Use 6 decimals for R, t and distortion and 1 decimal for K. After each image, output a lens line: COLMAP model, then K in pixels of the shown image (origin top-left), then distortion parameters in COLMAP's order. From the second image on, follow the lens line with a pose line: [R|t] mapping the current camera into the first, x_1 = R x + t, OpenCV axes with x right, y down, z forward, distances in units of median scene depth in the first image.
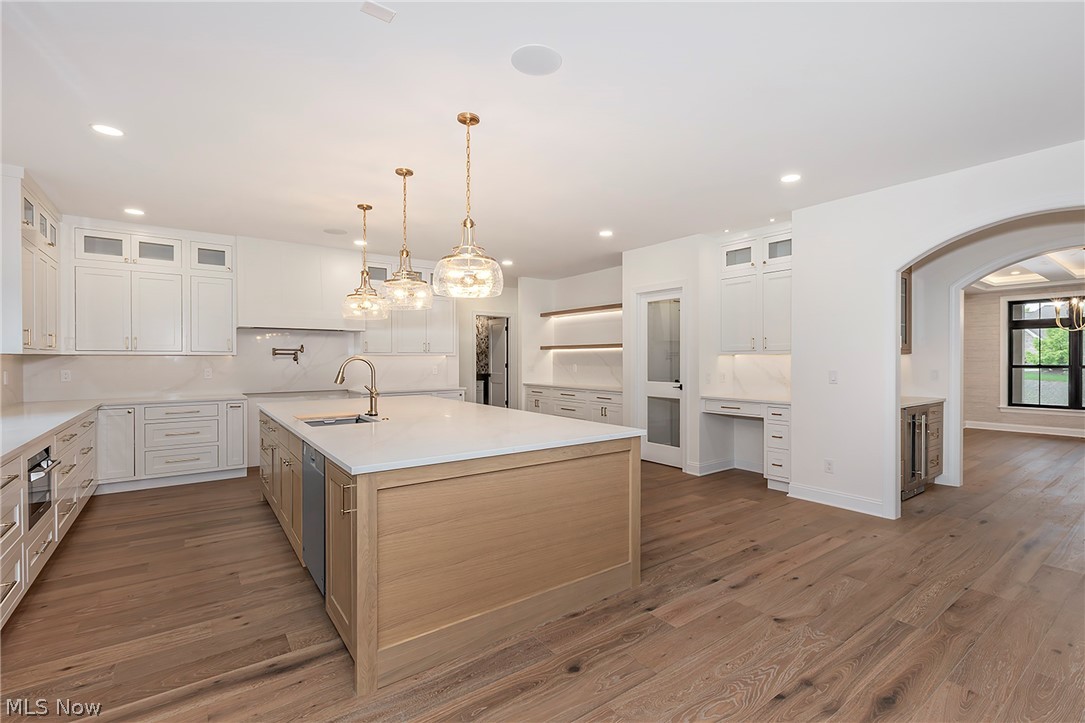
lens RADIAL K [[485.7, 0, 547.0], [0, 485.7, 361.5], [0, 0, 1]] dist [-0.003807, -0.000026]
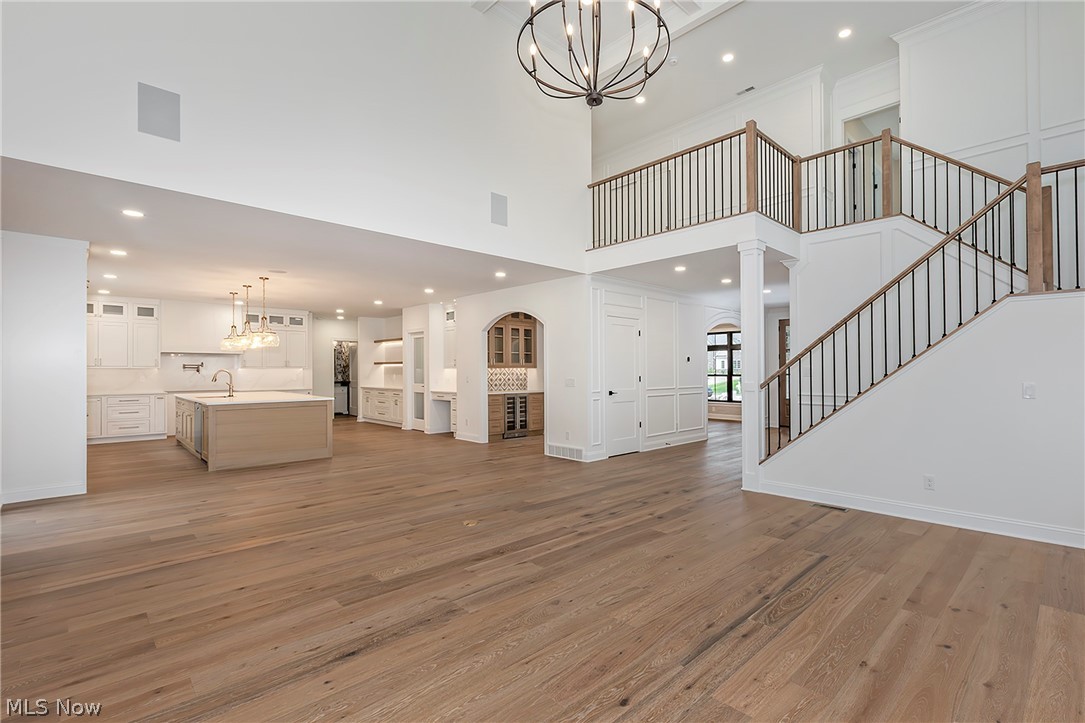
lens RADIAL K [[485.7, 0, 536.3], [0, 485.7, 367.0], [0, 0, 1]] dist [-0.003807, -0.000026]
pose [[0.994352, 0.000741, 0.106131, 0.483049], [0.000551, 0.999926, -0.012141, 0.002845], [-0.106132, 0.012131, 0.994278, -0.819097]]
